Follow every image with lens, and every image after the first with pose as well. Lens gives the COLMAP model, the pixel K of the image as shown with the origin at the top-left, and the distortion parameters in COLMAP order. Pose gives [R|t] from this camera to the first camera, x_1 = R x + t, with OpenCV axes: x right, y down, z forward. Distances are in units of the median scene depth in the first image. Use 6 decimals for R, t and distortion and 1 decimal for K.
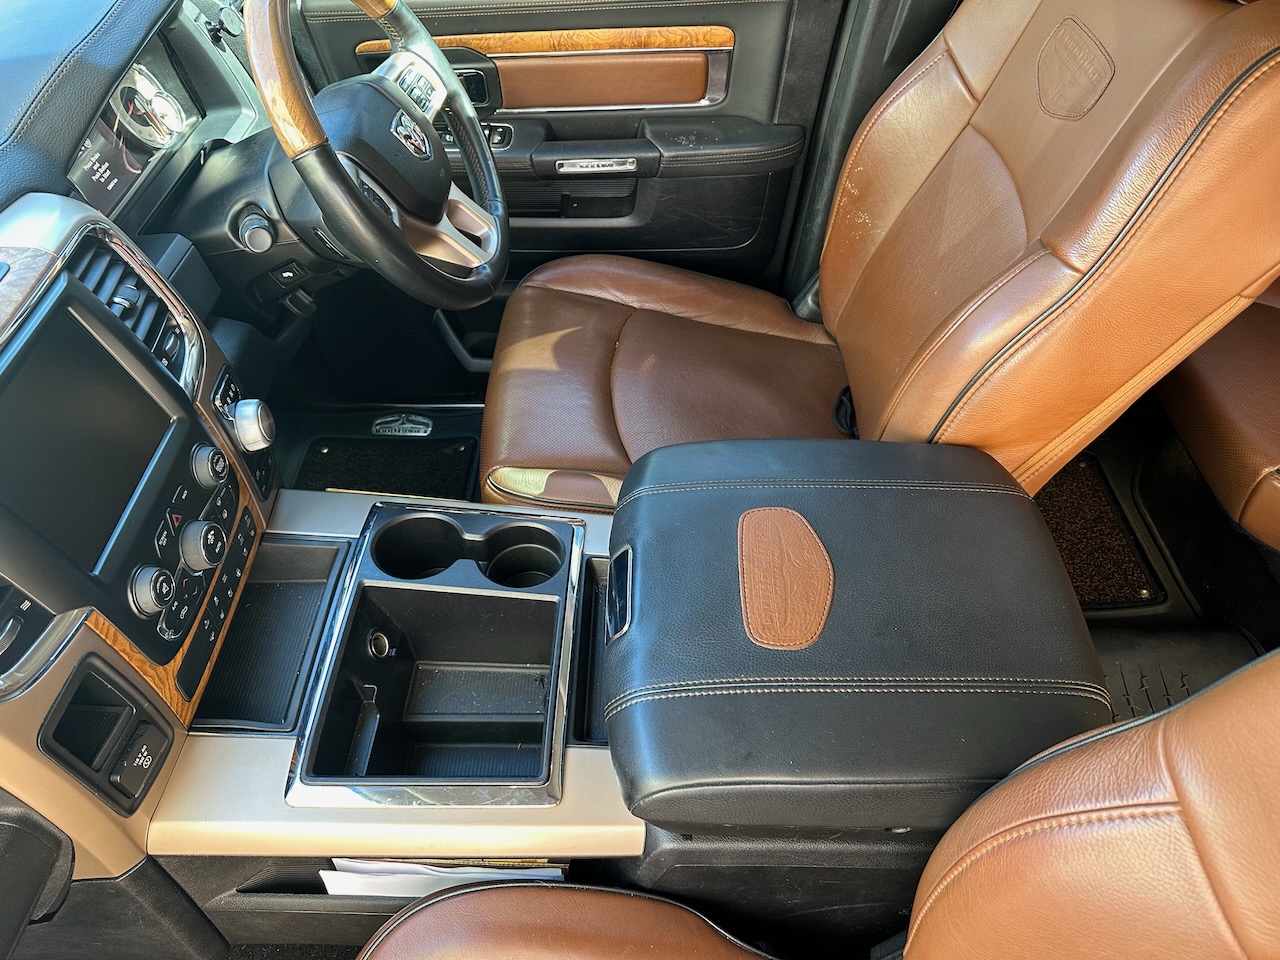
lens RADIAL K [[908.7, 0, 640.0], [0, 908.7, 480.0], [0, 0, 1]] dist [0.068522, -0.080998]
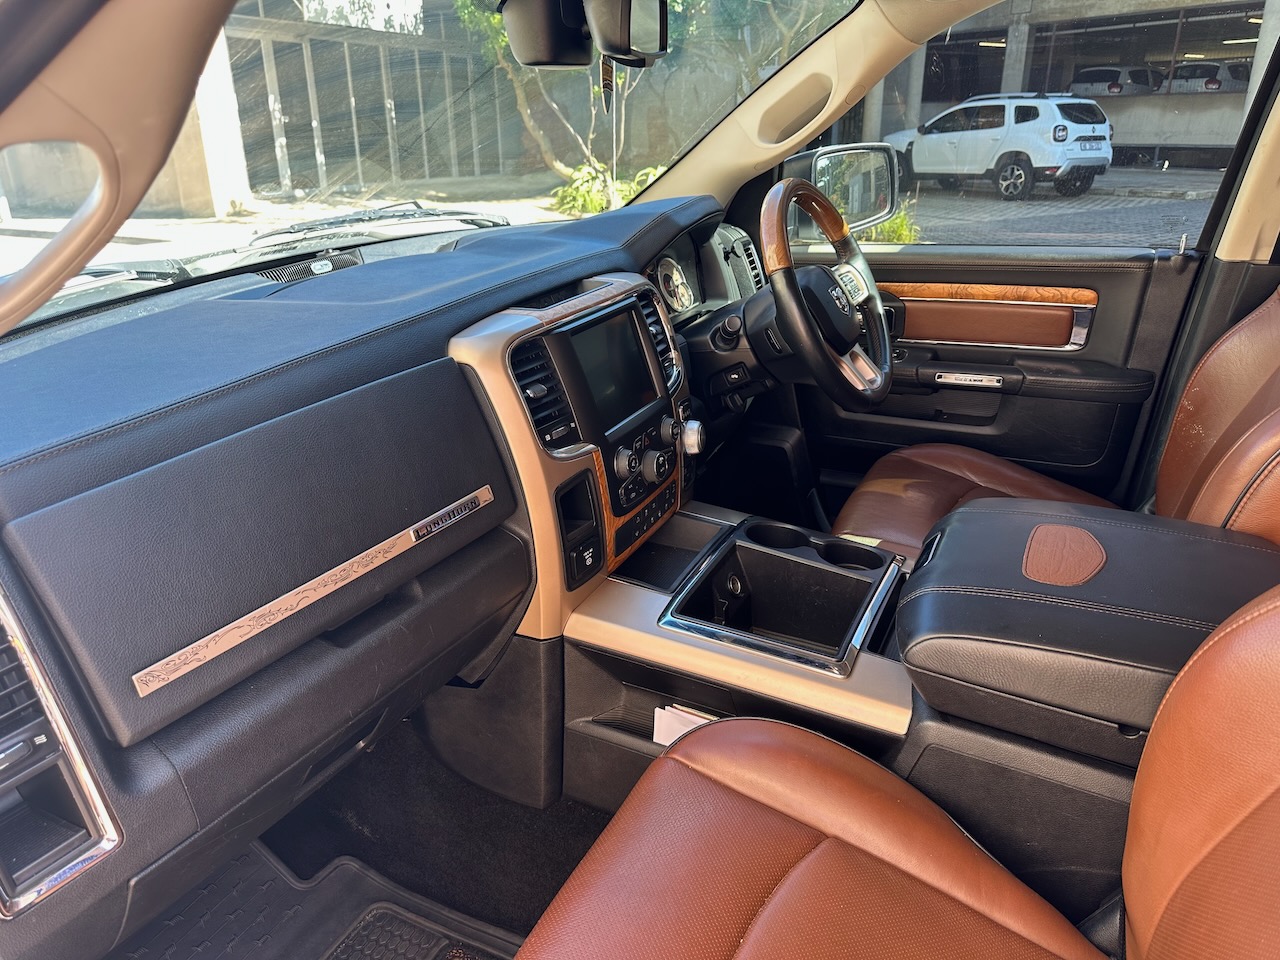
lens RADIAL K [[925.5, 0, 640.0], [0, 925.5, 480.0], [0, 0, 1]] dist [0.064625, -0.148567]
pose [[0.908088, 0.151397, -0.390456, 0.078172], [-0.298013, 0.888664, -0.348518, 0.449963], [0.294219, 0.432846, 0.852103, -0.222043]]
